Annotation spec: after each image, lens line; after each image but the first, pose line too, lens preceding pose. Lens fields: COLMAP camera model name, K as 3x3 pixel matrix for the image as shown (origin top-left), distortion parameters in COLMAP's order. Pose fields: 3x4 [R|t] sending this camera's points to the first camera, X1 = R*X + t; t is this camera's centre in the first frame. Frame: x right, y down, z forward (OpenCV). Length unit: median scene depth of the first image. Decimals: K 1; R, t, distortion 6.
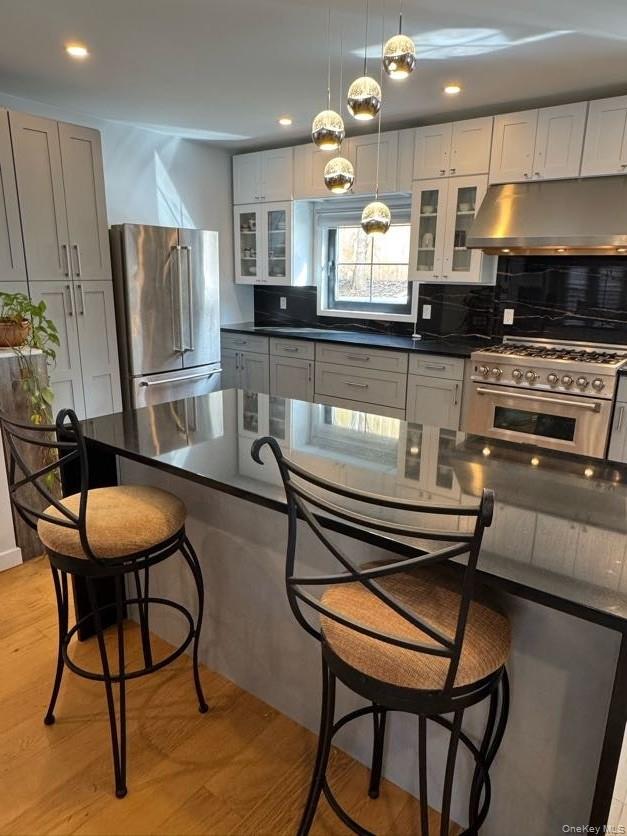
lens RADIAL K [[561.8, 0, 313.5], [0, 561.8, 418.0], [0, 0, 1]] dist [-0.005782, -0.000868]
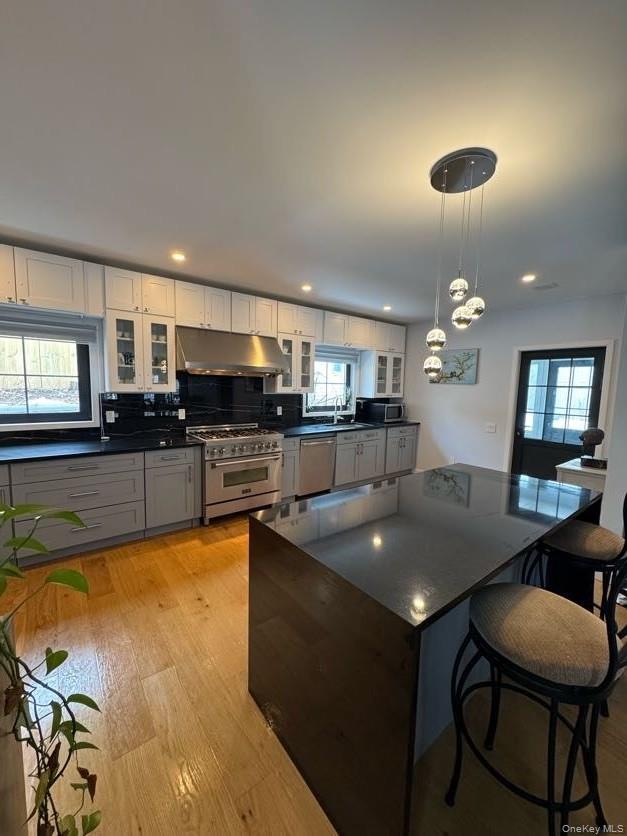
lens RADIAL K [[332.8, 0, 313.5], [0, 332.8, 418.0], [0, 0, 1]] dist [-0.000557, -0.000028]
pose [[0.250966, -0.104225, 0.962369, -0.392661], [0.227147, 0.972768, 0.046115, -0.130502], [-0.940968, 0.207026, 0.267806, 0.440803]]
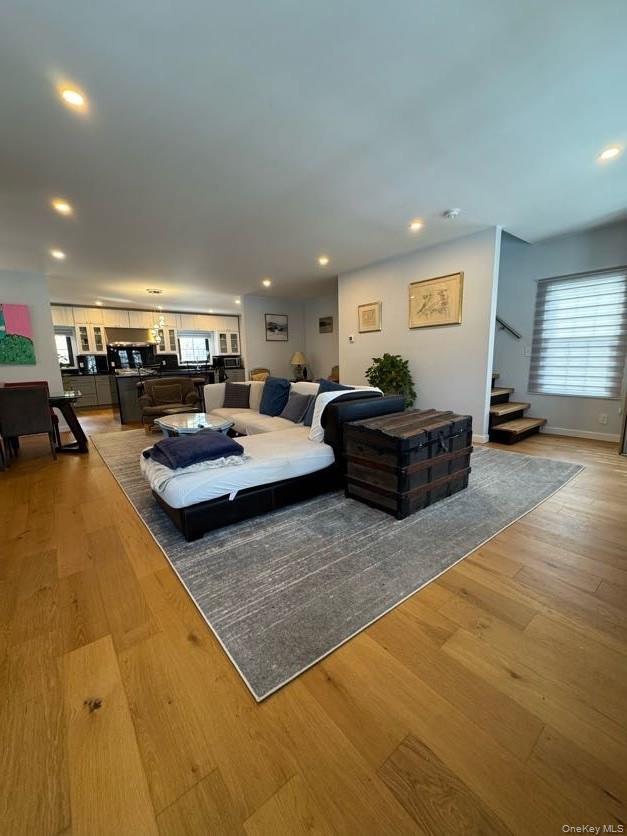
lens RADIAL K [[344.5, 0, 313.5], [0, 344.5, 418.0], [0, 0, 1]] dist [0.016408, -0.000005]
pose [[0.251238, -0.184742, 0.950132, -1.409199], [0.276557, 0.954396, 0.112443, 0.234338], [-0.927575, 0.234516, 0.290872, -0.679615]]
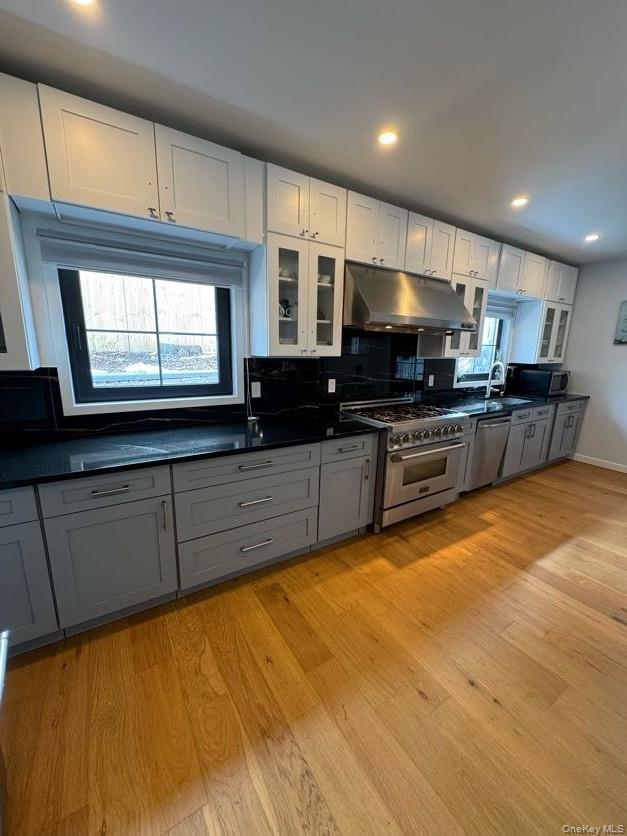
lens RADIAL K [[332.8, 0, 313.5], [0, 332.8, 418.0], [0, 0, 1]] dist [-0.000557, -0.000028]
pose [[0.342299, -0.201424, 0.917747, -0.275157], [0.222561, 0.966336, 0.129078, -0.208013], [-0.912852, 0.160071, 0.375605, 0.782744]]
